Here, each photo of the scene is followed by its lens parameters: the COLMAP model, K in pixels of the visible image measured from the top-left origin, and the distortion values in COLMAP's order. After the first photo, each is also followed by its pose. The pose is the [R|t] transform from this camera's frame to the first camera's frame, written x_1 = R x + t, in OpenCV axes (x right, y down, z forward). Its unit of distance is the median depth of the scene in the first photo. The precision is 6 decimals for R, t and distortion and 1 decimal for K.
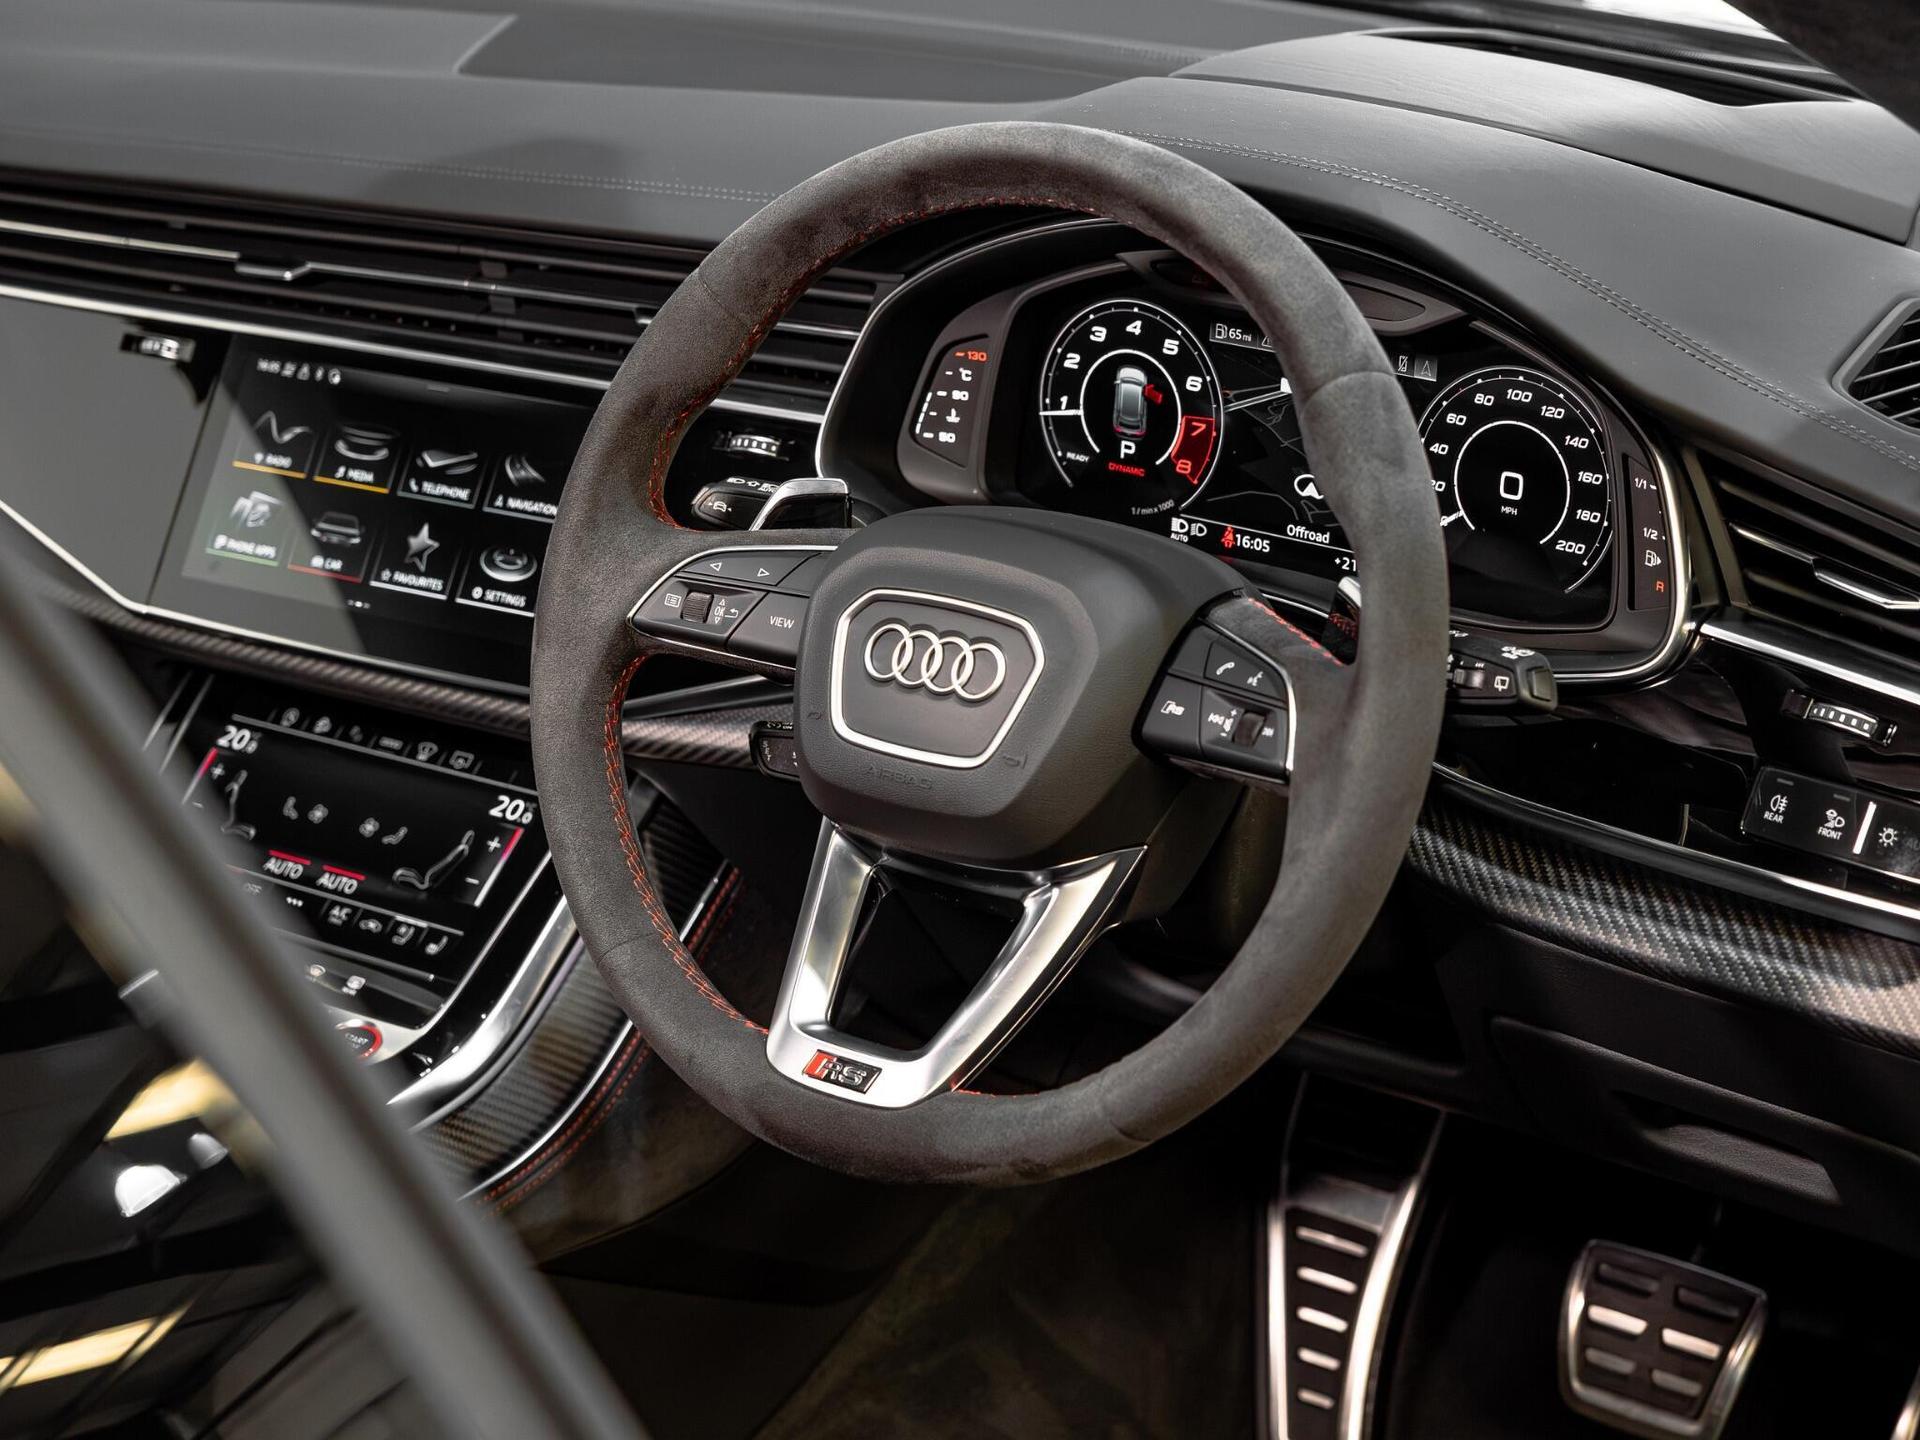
lens RADIAL K [[3829.5, 0, 960.0], [0, 3829.5, 720.0], [0, 0, 1]] dist [0.074136, 0.220002]
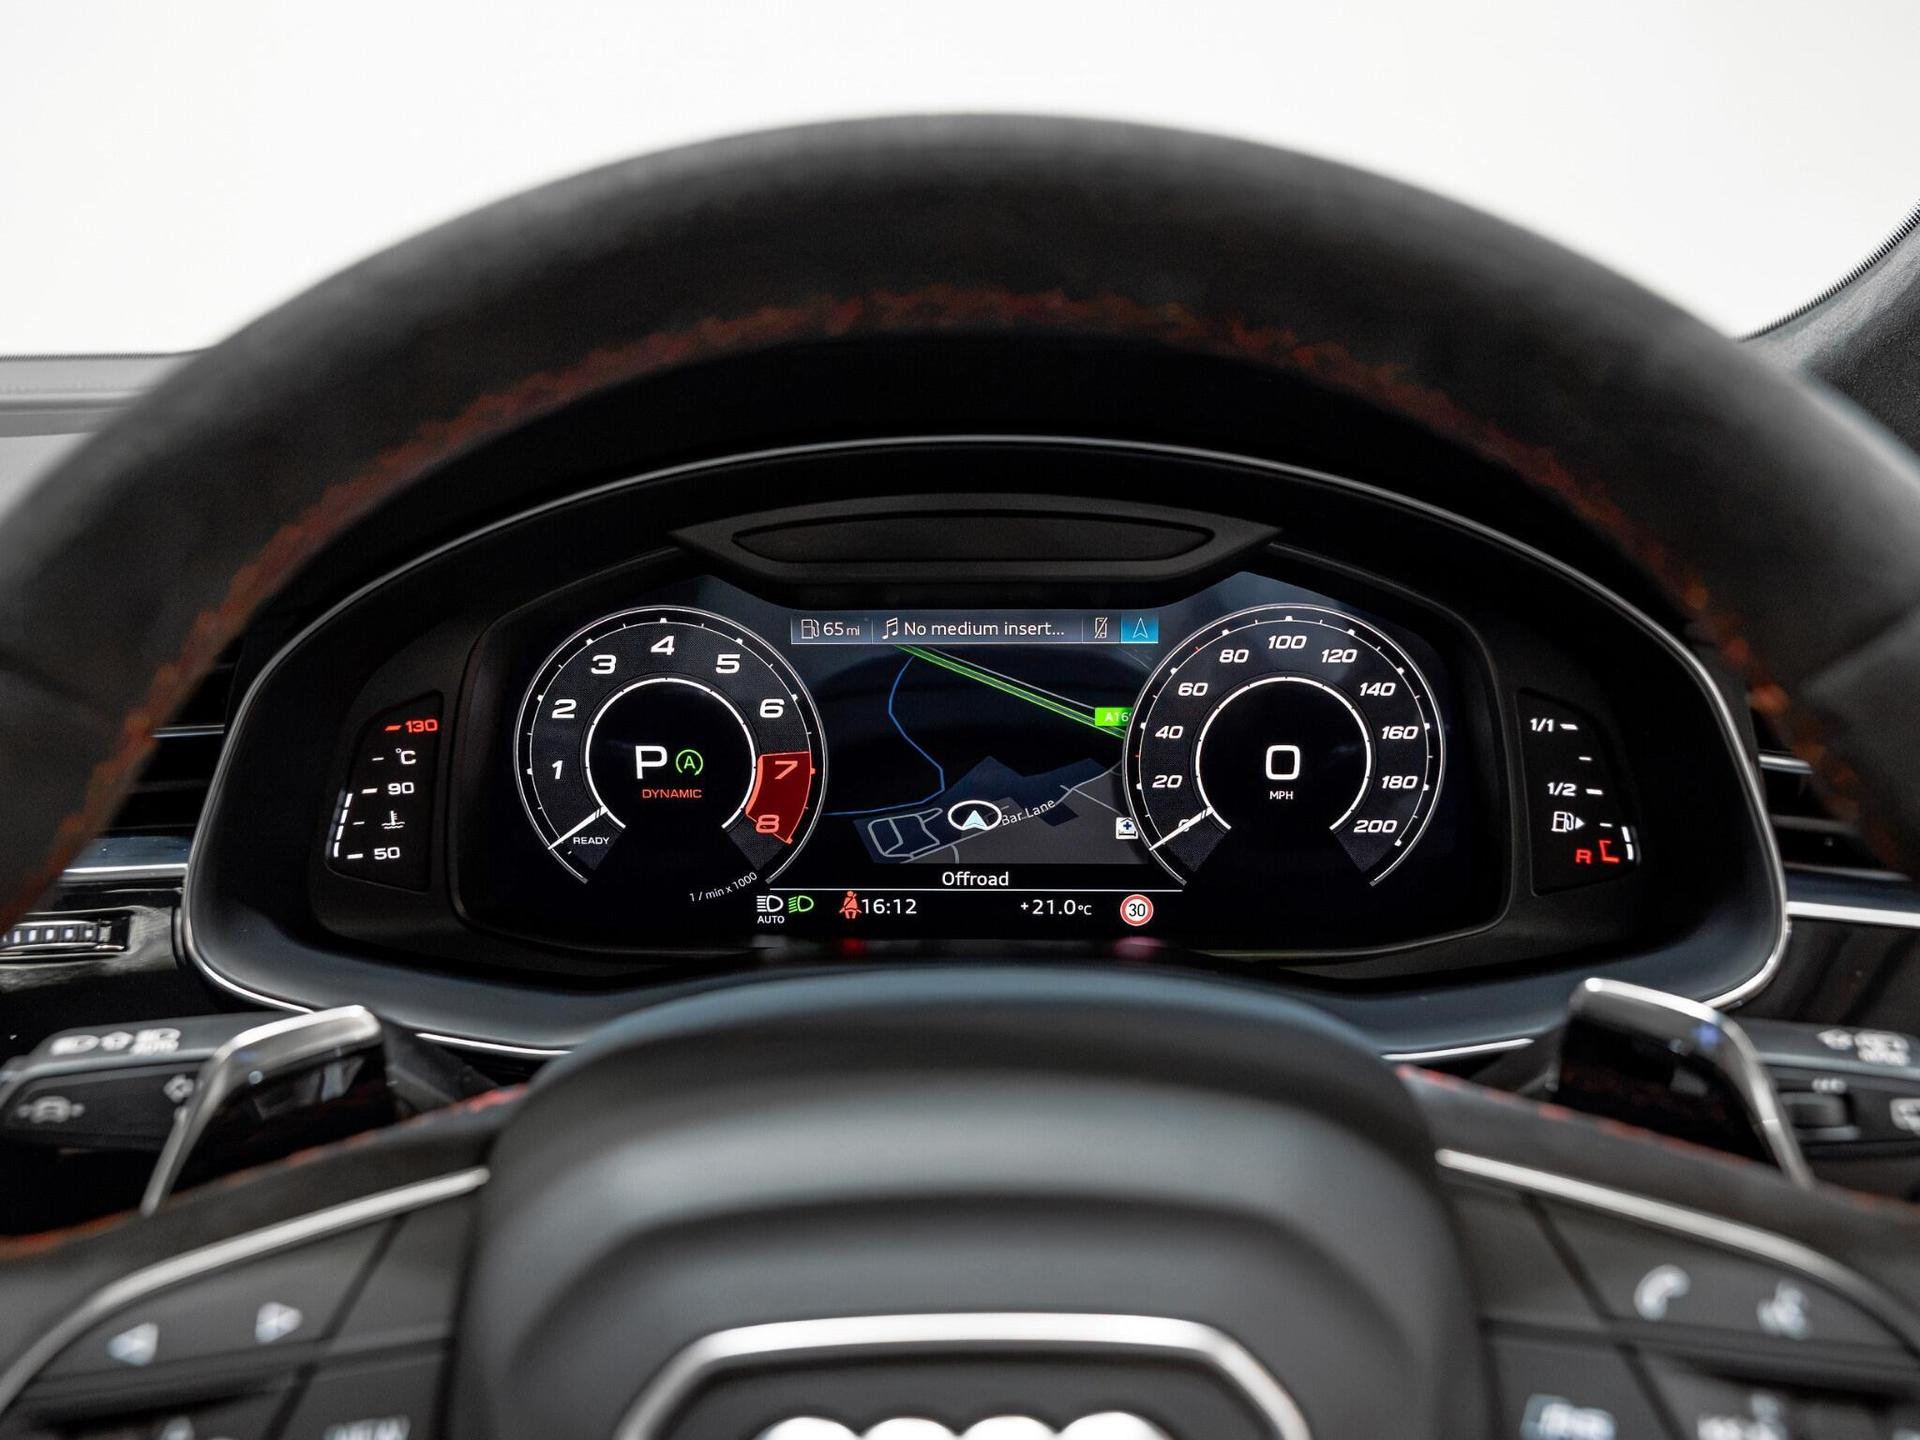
lens RADIAL K [[1447.3, 0, 960.0], [0, 1447.3, 720.0], [0, 0, 1]] dist [0.001585, 0.001405]
pose [[0.811277, -0.171809, 0.558848, -0.065065], [0.209154, 0.977878, -0.002996, -0.081497], [-0.545970, 0.119316, 0.829265, 0.796427]]
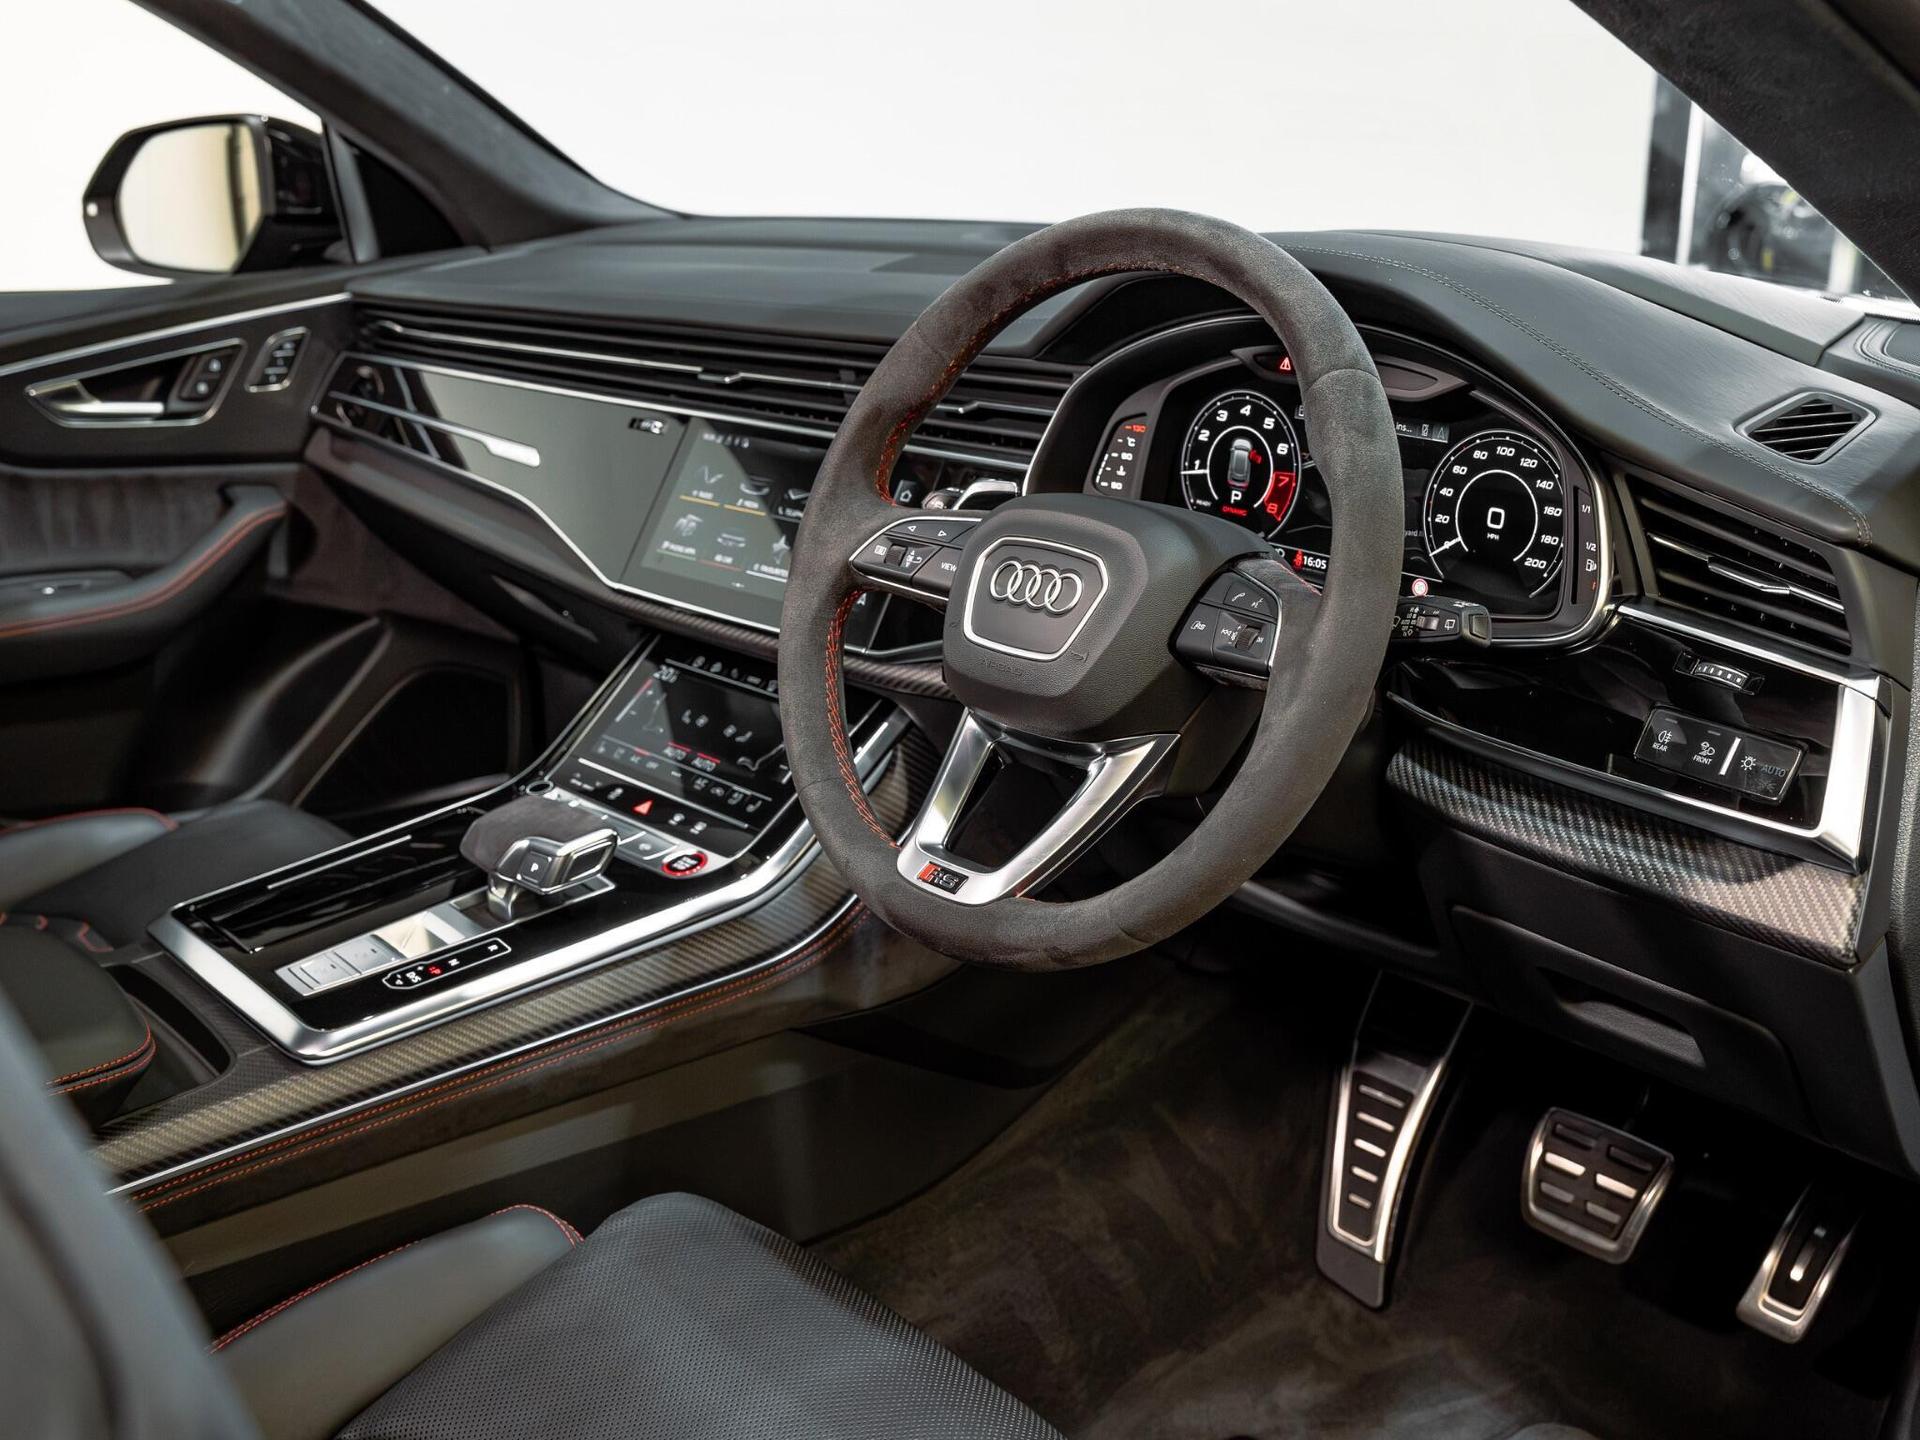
lens RADIAL K [[2054.5, 0, 960.0], [0, 2054.5, 720.0], [0, 0, 1]] dist [-0.002959, 0.199806]
pose [[0.979701, 0.082122, -0.182871, 0.096255], [-0.093588, 0.994093, -0.054964, 0.068819], [0.177277, 0.070963, 0.981599, 0.249457]]
